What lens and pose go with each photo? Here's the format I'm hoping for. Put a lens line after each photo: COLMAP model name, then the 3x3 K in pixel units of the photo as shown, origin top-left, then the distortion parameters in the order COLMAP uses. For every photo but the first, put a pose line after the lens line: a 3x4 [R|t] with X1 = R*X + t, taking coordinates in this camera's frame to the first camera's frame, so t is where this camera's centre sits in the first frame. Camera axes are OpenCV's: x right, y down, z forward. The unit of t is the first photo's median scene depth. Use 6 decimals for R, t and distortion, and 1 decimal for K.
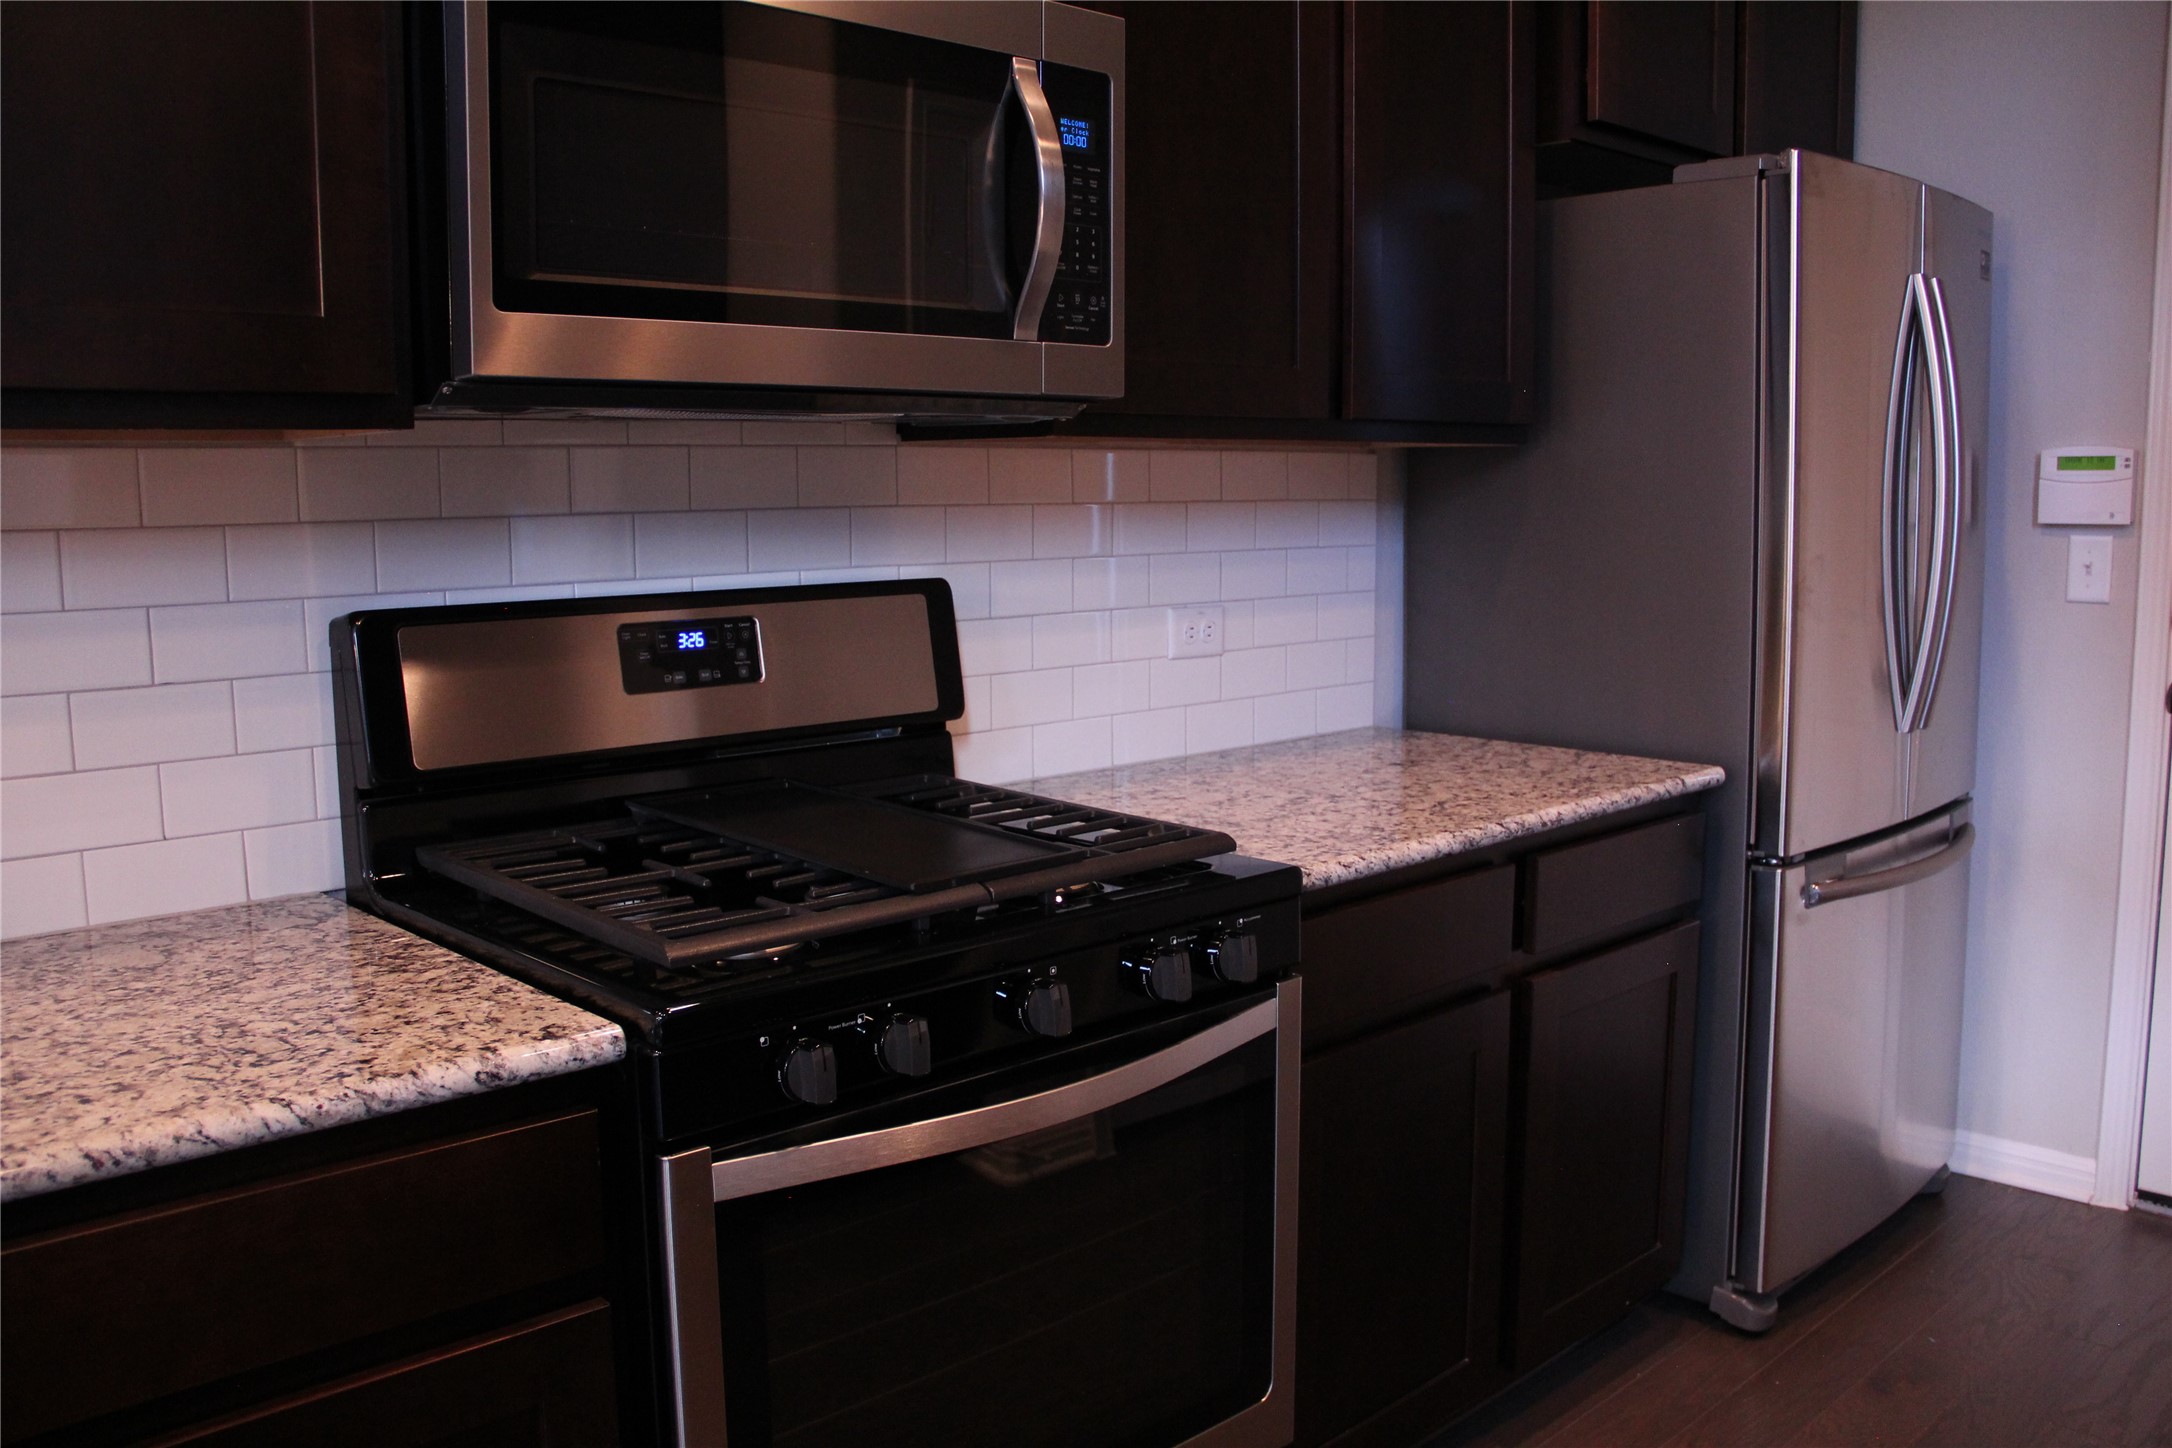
lens RADIAL K [[1834.5, 0, 1091.0], [0, 1834.5, 769.4], [0, 0, 1]] dist [-0.173937, 0.152234]
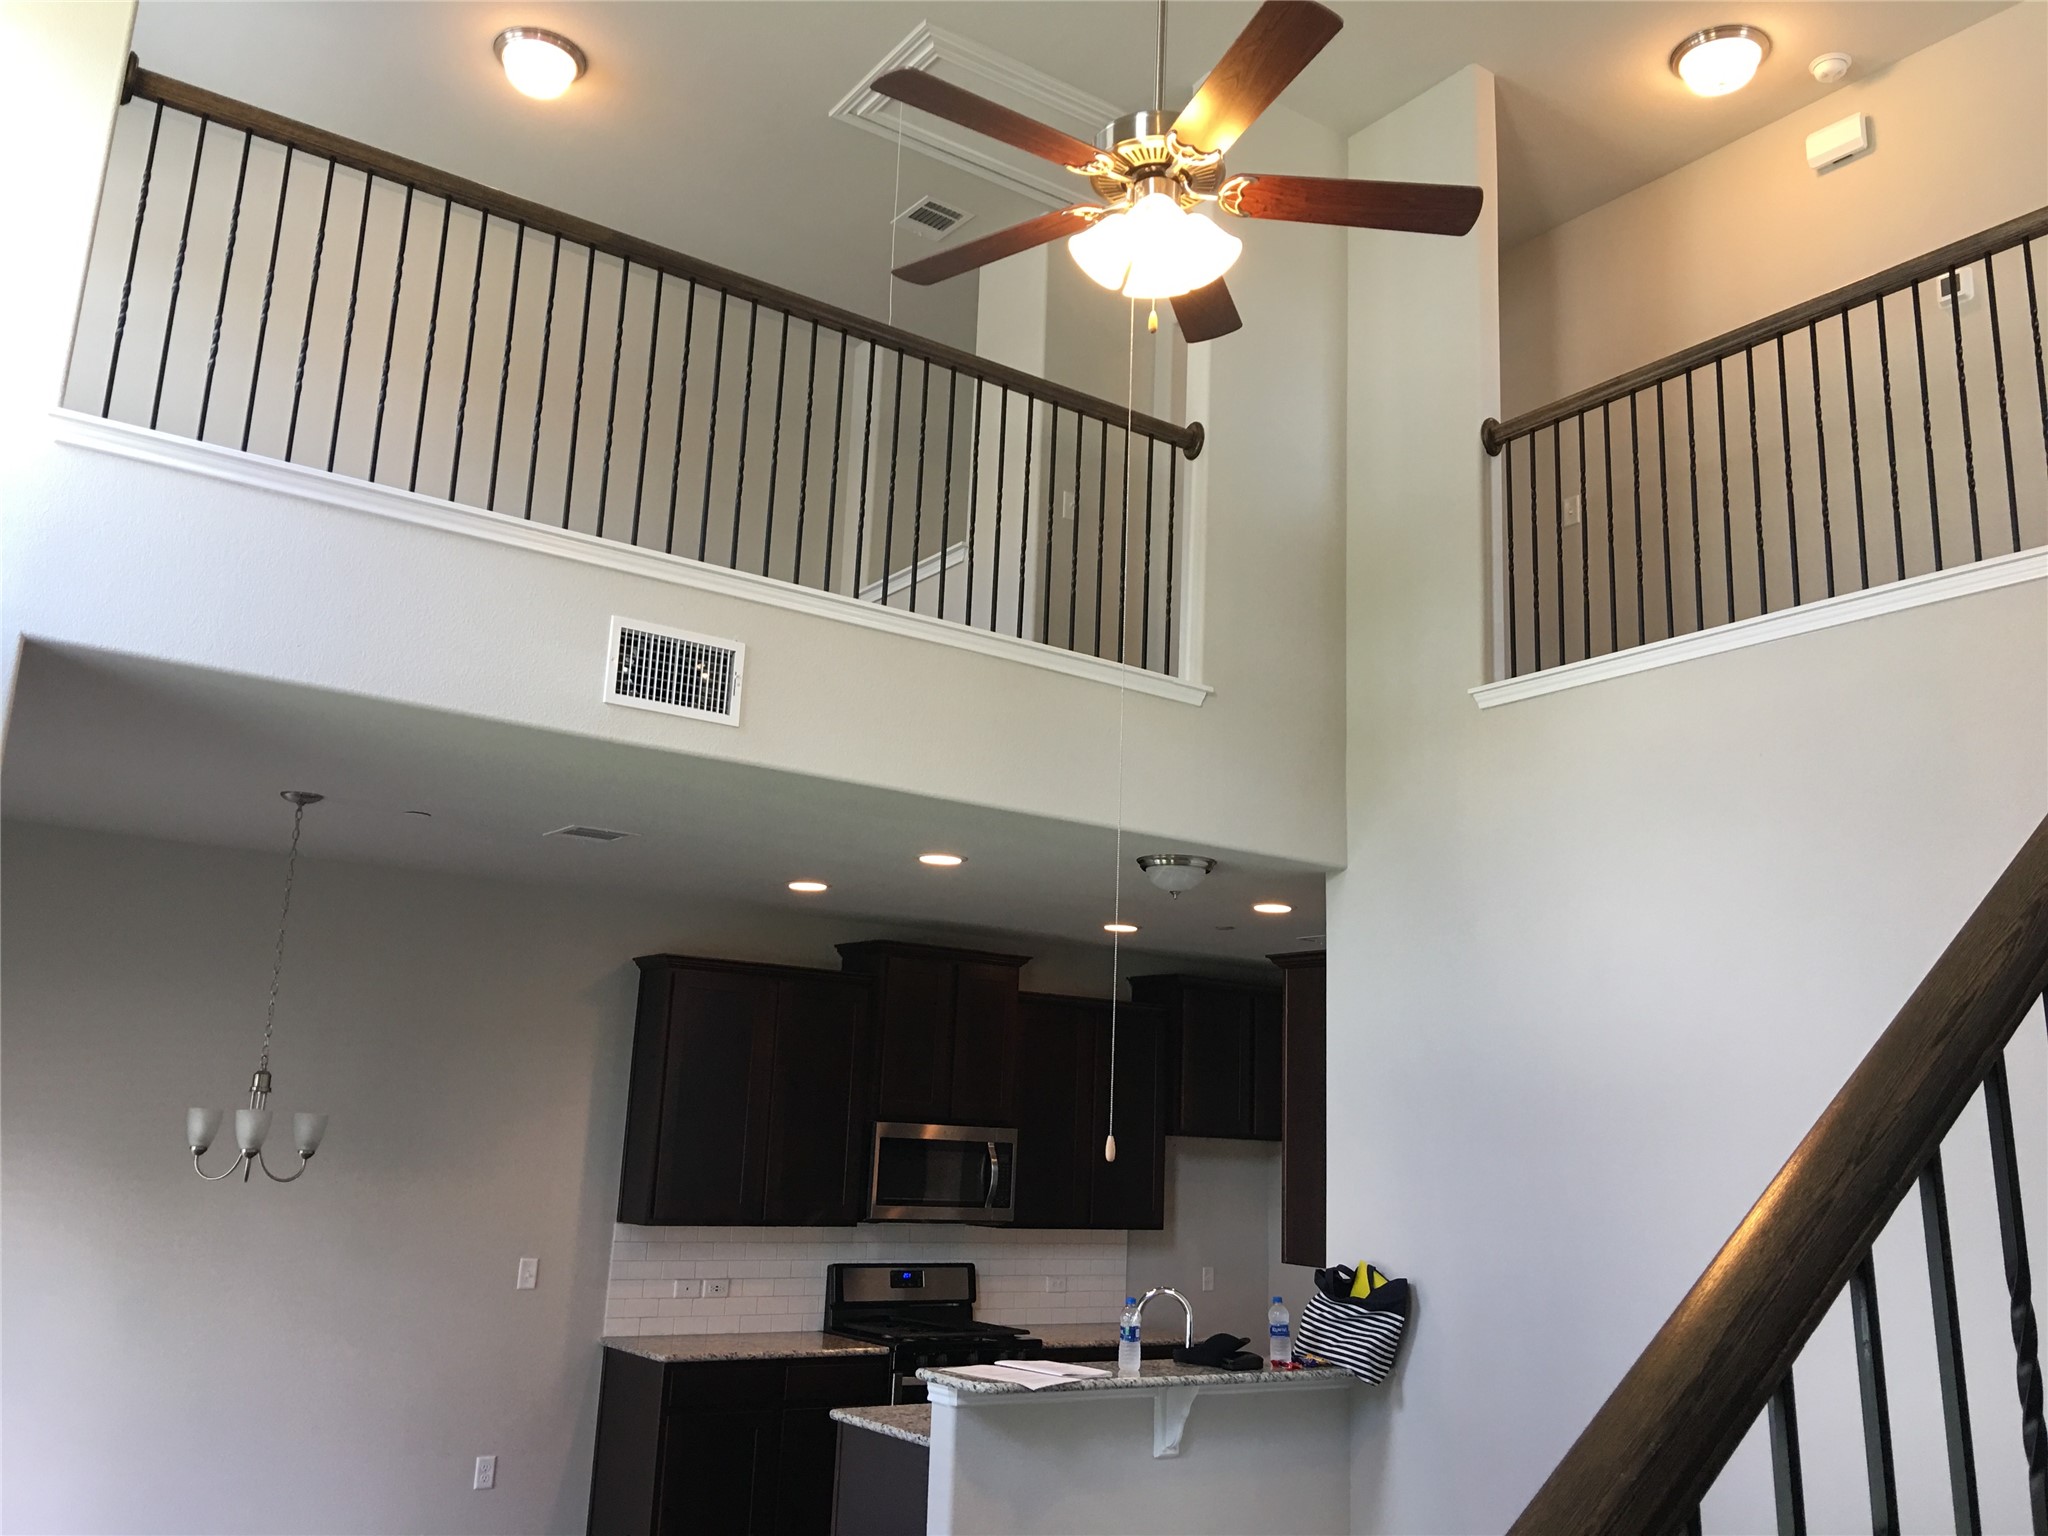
lens RADIAL K [[1722.4, 0, 1020.5], [0, 1722.4, 759.3], [0, 0, 1]] dist [0.054524, -0.110484]
pose [[0.988604, 0.015844, -0.149703, 0.636286], [-0.069441, 0.930322, -0.360109, 0.246180], [0.133566, 0.366401, 0.920820, -3.165654]]
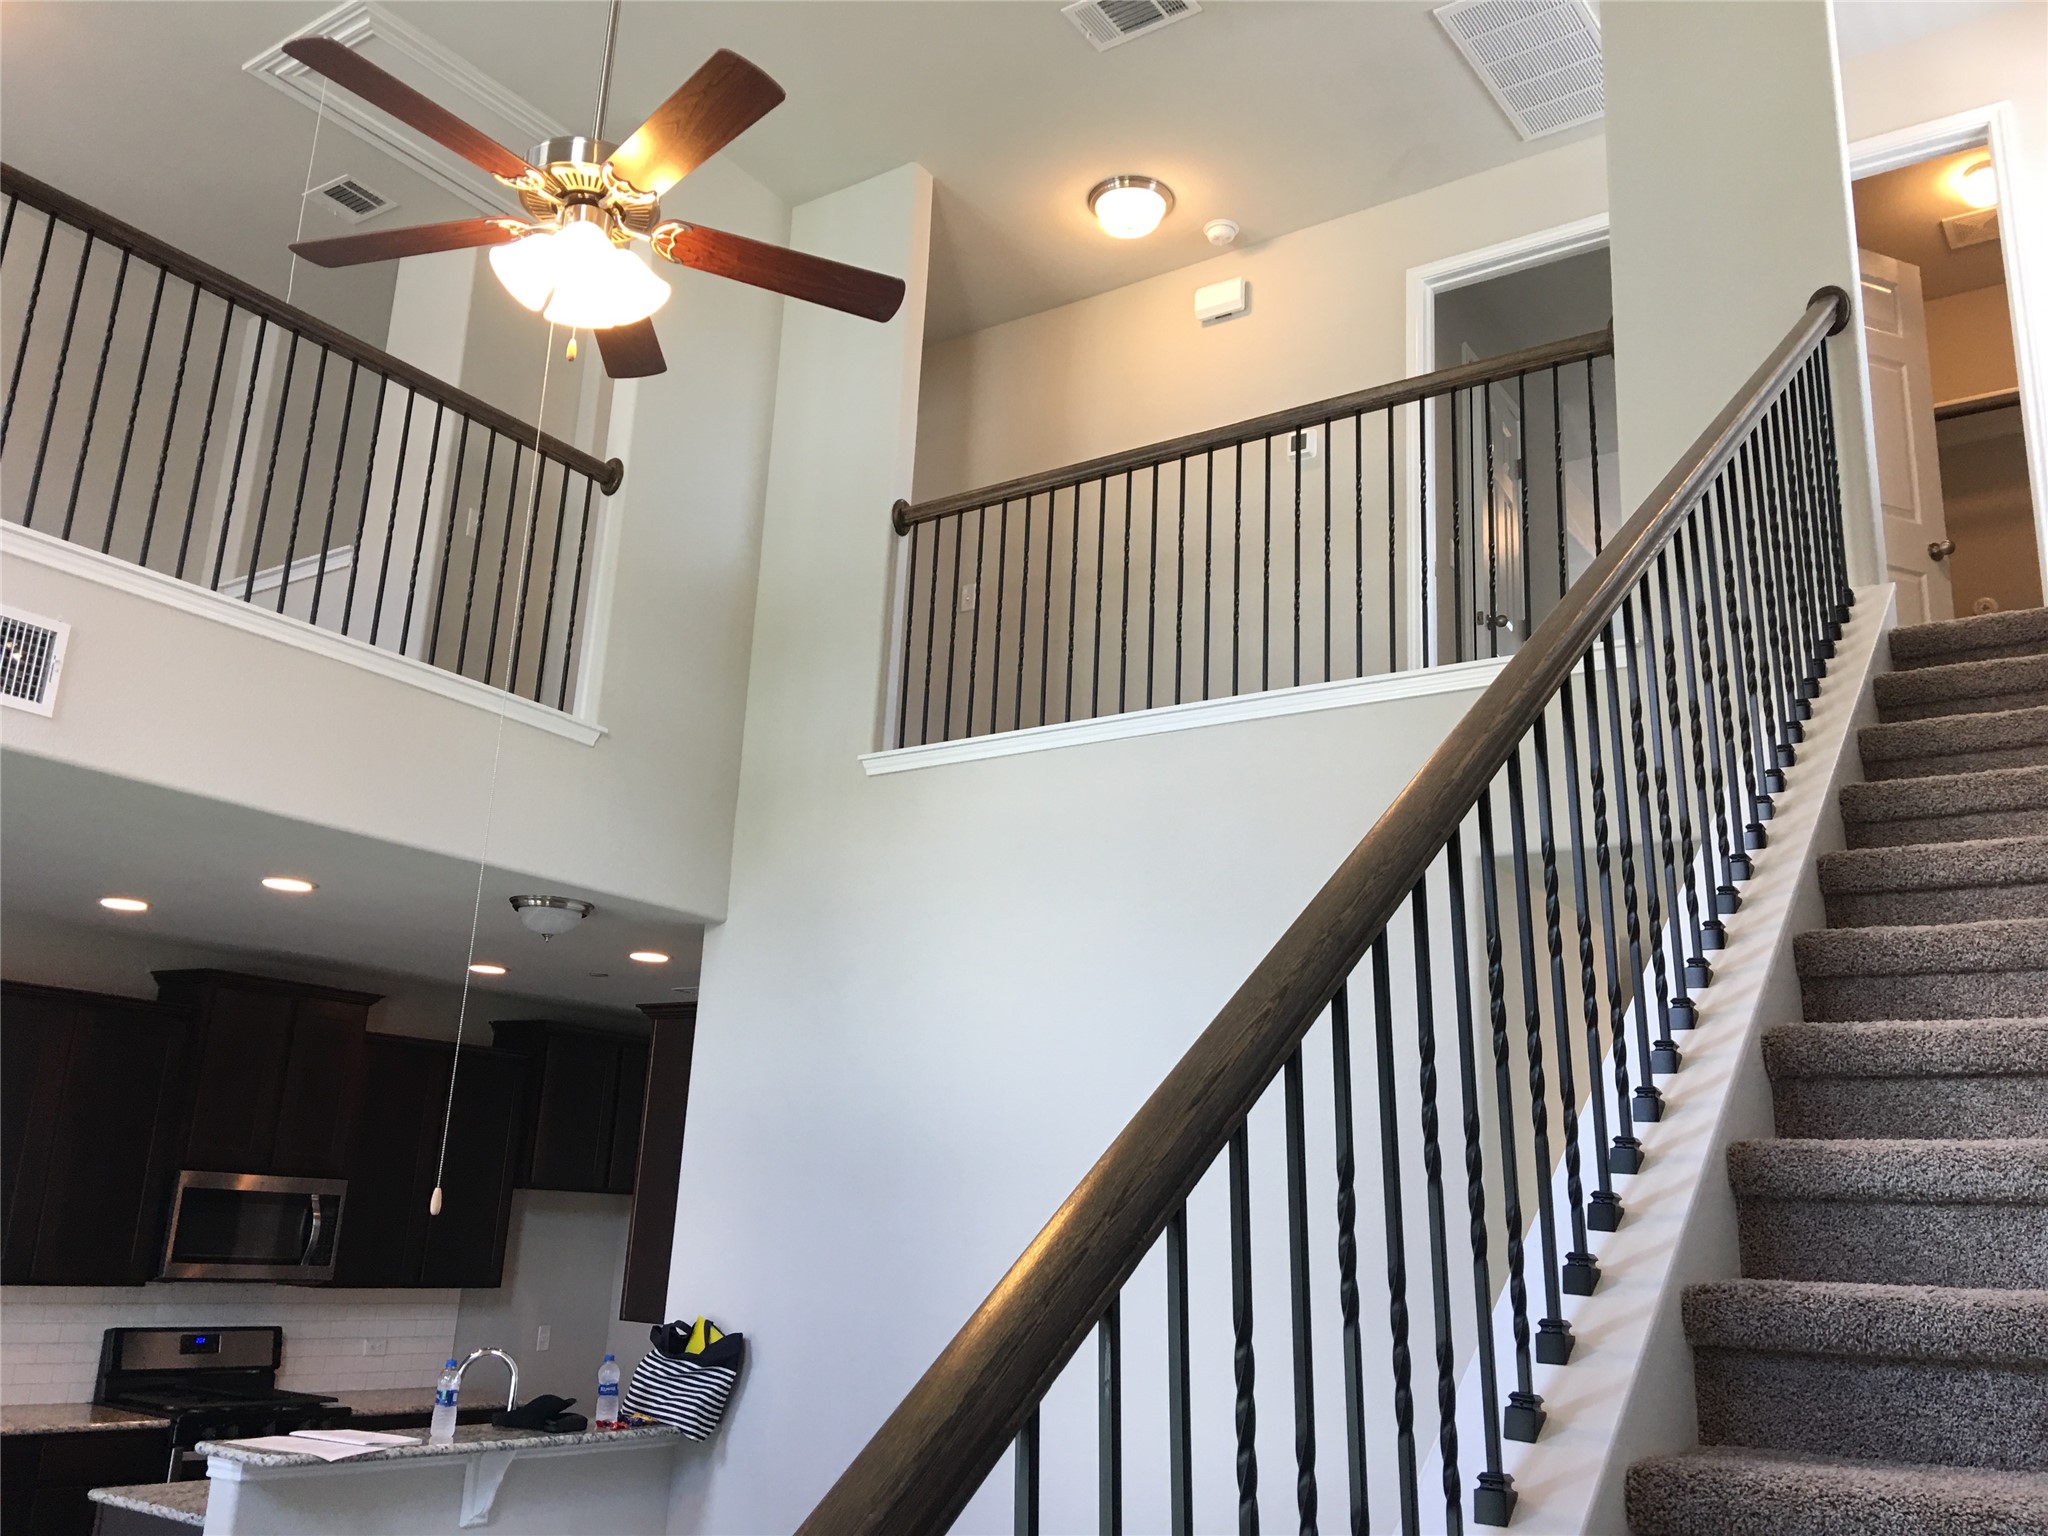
lens RADIAL K [[1718.8, 0, 1023.2], [0, 1718.8, 764.5], [0, 0, 1]] dist [0.066303, -0.130721]
pose [[0.975501, 0.107334, 0.192033, 0.651301], [-0.021796, 0.915761, -0.401132, 0.247103], [-0.218911, 0.387119, 0.895666, -3.170540]]
